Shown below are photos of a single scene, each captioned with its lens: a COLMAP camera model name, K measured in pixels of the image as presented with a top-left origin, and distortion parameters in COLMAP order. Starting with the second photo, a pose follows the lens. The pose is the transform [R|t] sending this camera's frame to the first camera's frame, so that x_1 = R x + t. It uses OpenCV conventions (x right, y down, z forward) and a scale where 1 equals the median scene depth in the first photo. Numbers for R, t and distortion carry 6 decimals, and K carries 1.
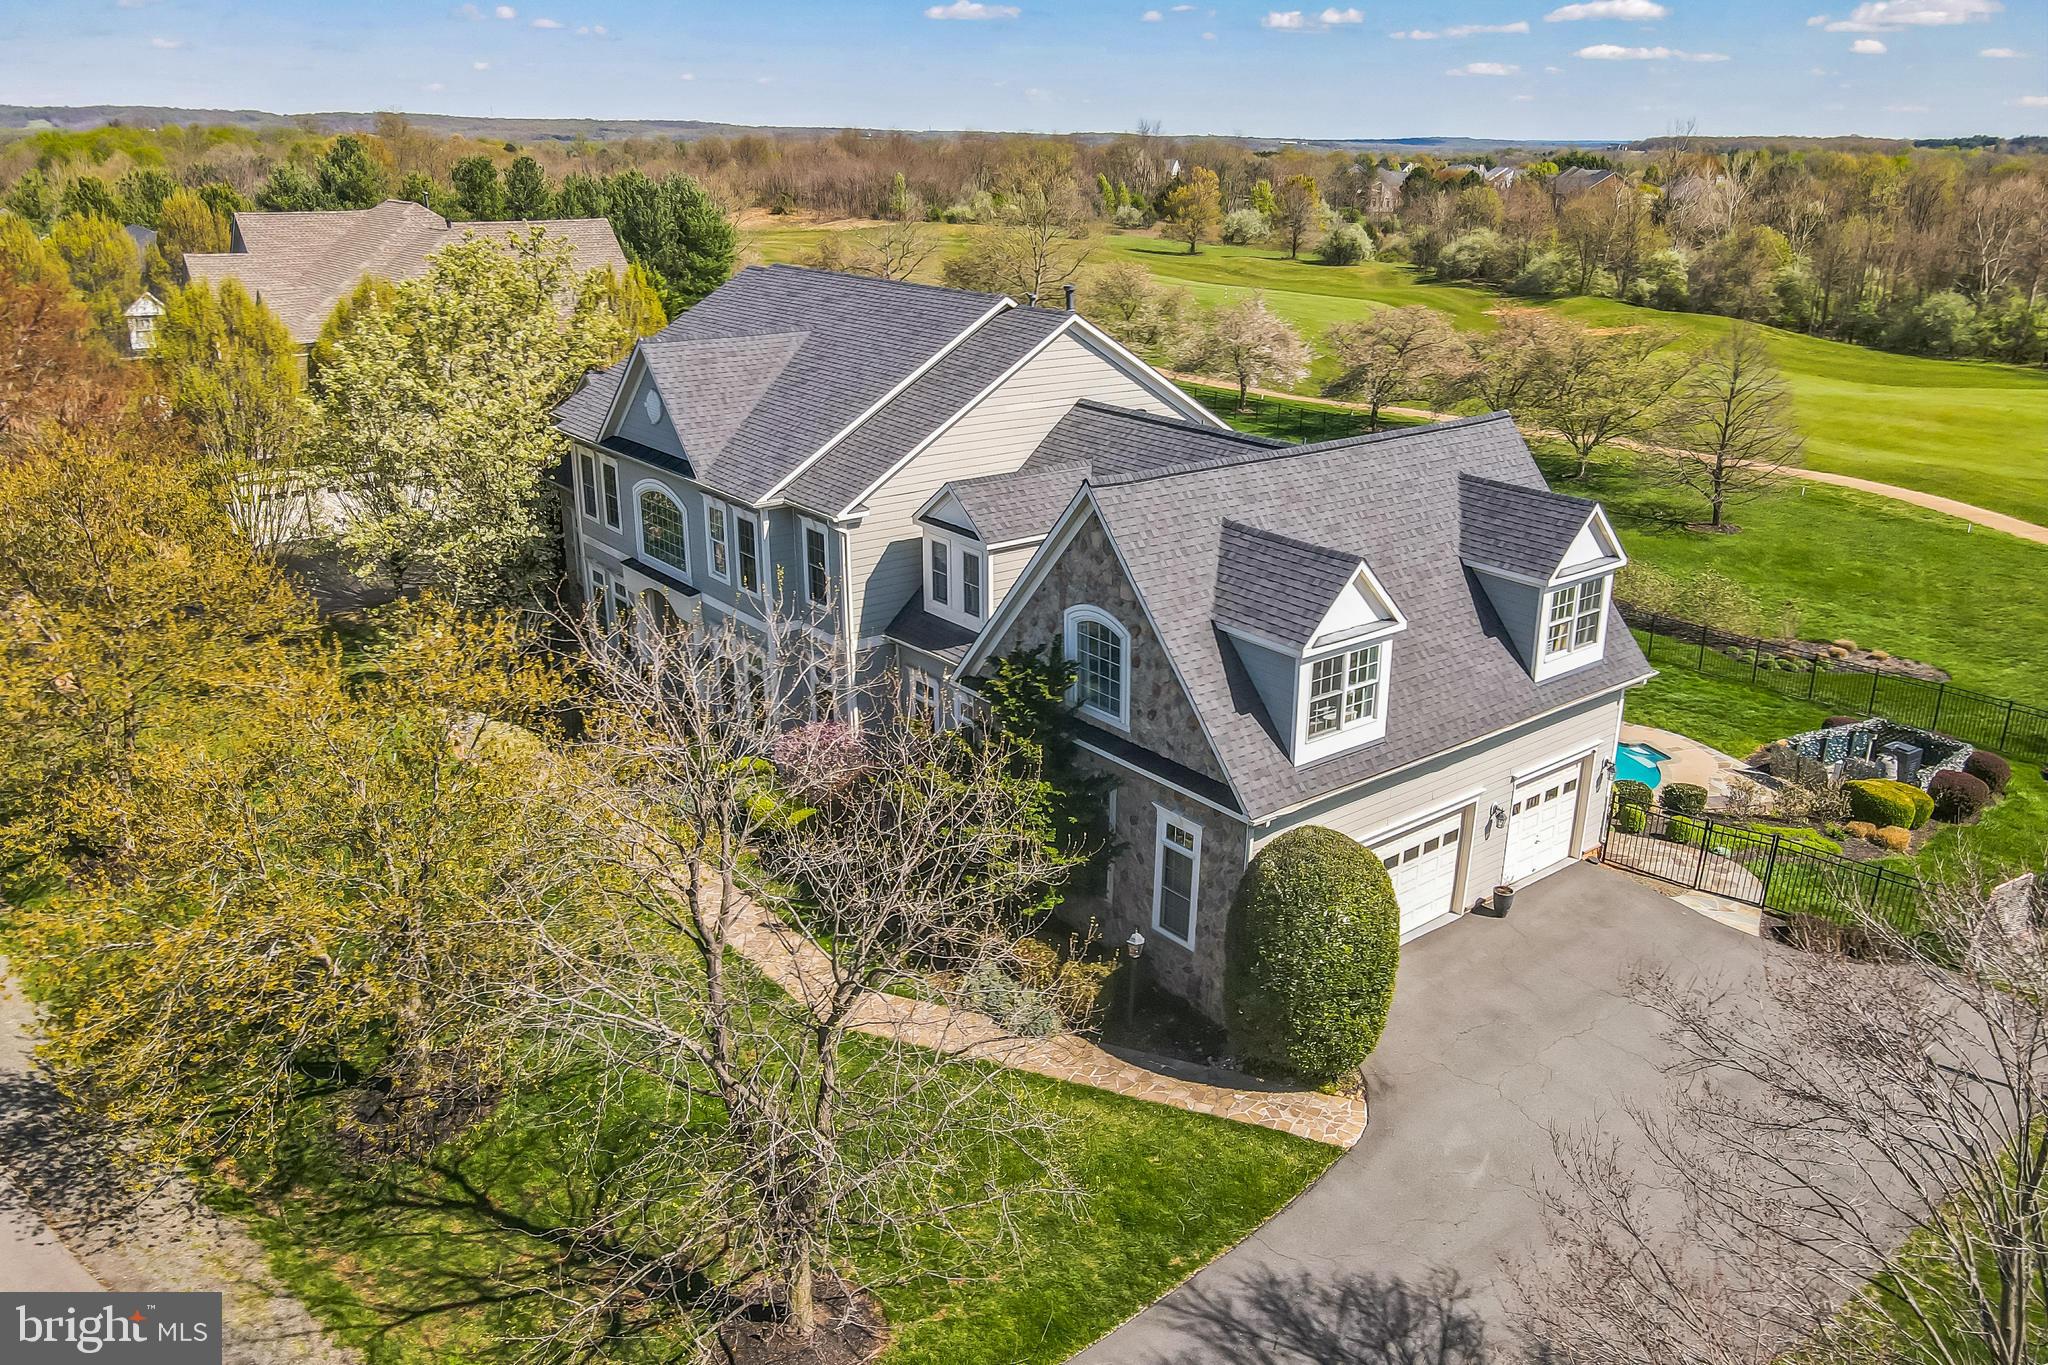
lens RADIAL K [[1557.0, 0, 1024.5], [0, 1557.0, 633.0], [0, 0, 1]] dist [0.000020, 0.041812]
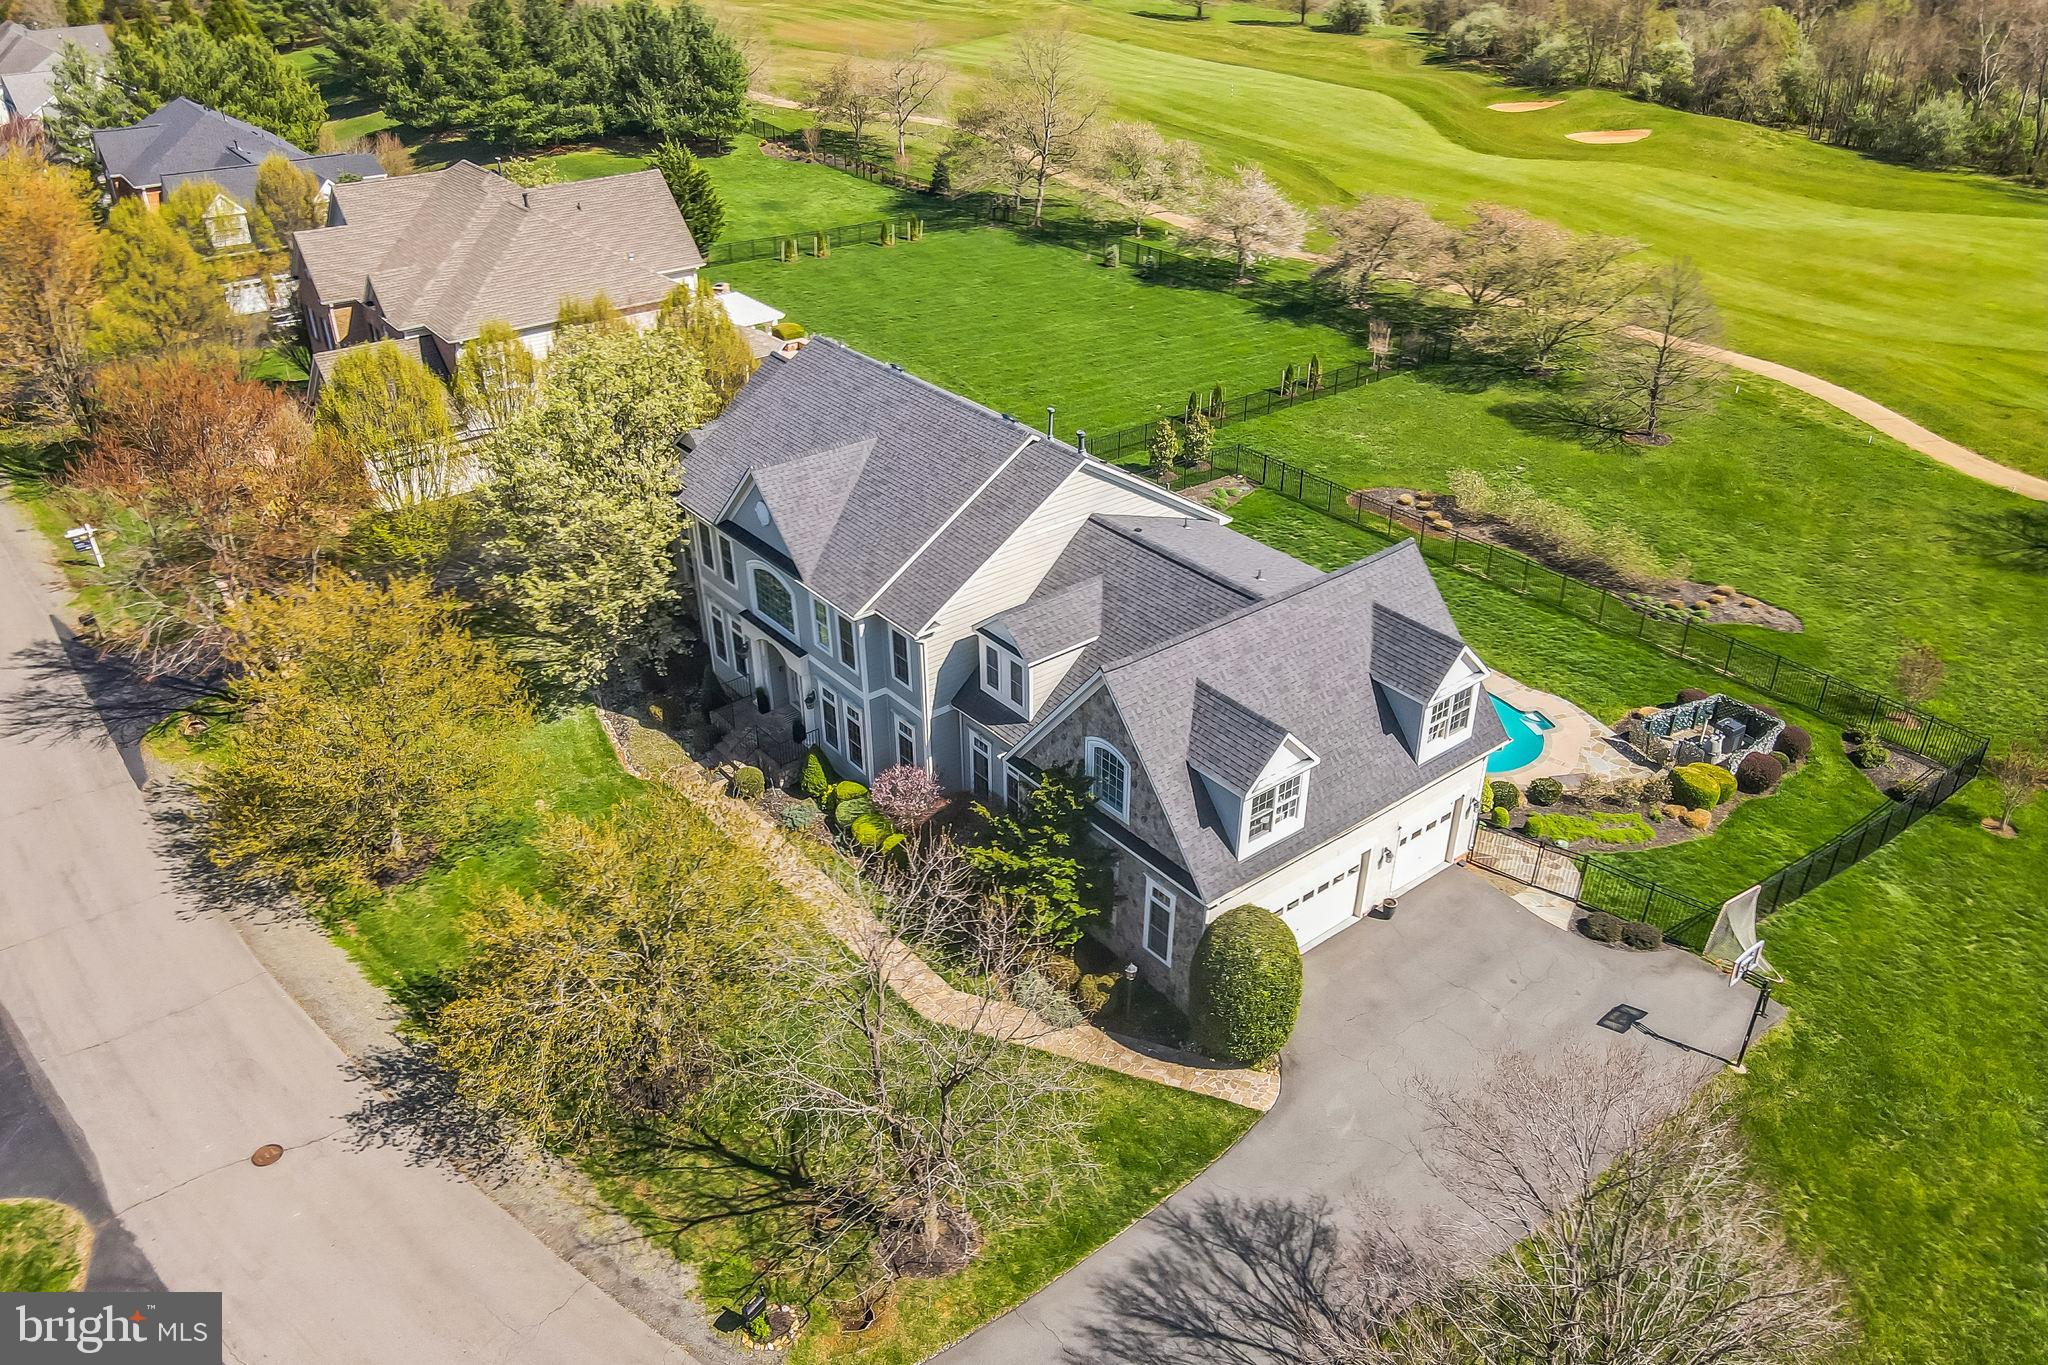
lens RADIAL K [[1555.8, 0, 1030.6], [0, 1555.8, 662.6], [0, 0, 1]] dist [0.033054, 0.010670]
pose [[0.999982, -0.005554, 0.002311, -0.026903], [0.004976, 0.979574, 0.201023, -0.367570], [-0.003381, -0.201008, 0.979584, -0.386600]]
